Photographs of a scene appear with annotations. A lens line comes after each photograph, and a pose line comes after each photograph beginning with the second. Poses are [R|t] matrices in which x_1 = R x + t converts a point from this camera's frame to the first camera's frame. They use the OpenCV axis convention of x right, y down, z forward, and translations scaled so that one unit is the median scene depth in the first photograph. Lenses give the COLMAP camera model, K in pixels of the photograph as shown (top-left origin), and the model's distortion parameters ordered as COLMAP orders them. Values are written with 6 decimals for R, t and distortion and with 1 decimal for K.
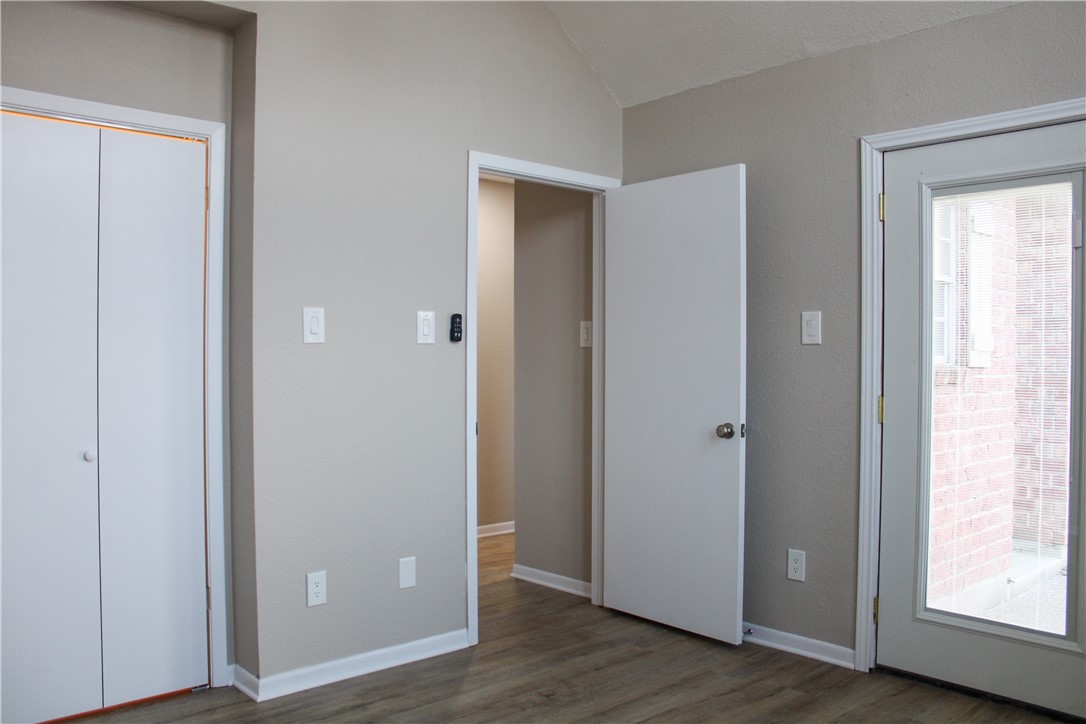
lens RADIAL K [[891.6, 0, 531.5], [0, 891.6, 366.4], [0, 0, 1]] dist [-0.176238, 0.150147]
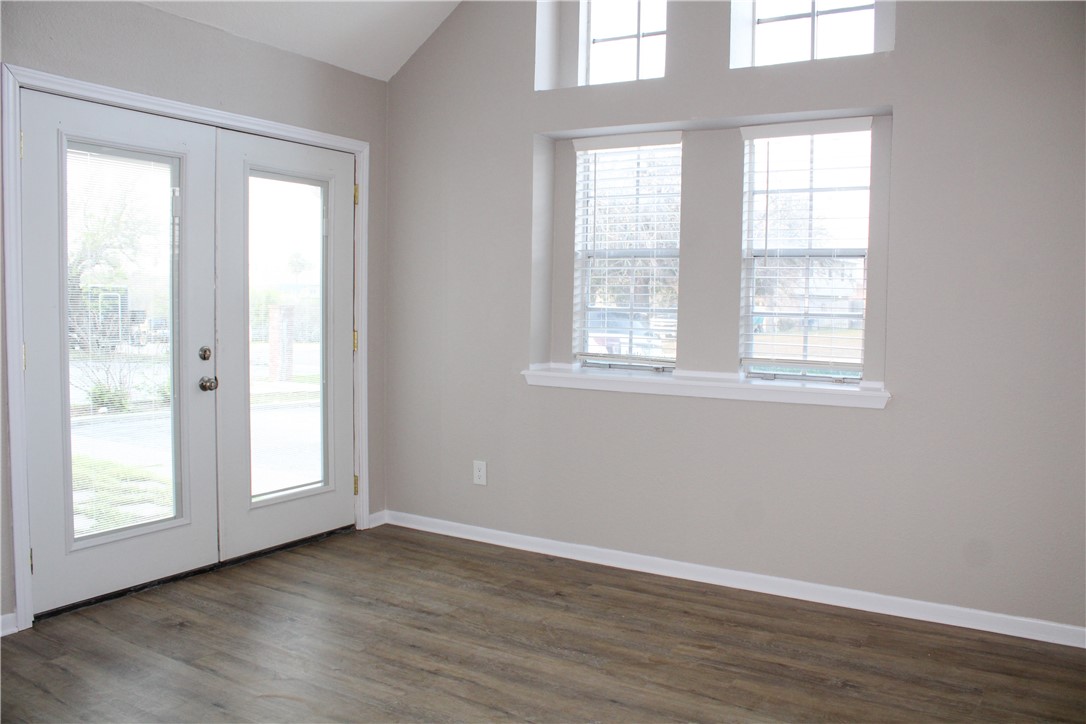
lens RADIAL K [[891.6, 0, 531.5], [0, 891.6, 366.4], [0, 0, 1]] dist [-0.176238, 0.150147]
pose [[-0.291843, -0.077179, 0.953347, -0.256445], [-0.007293, 0.996890, 0.078472, -0.006746], [-0.956438, 0.015948, -0.291498, 0.280750]]
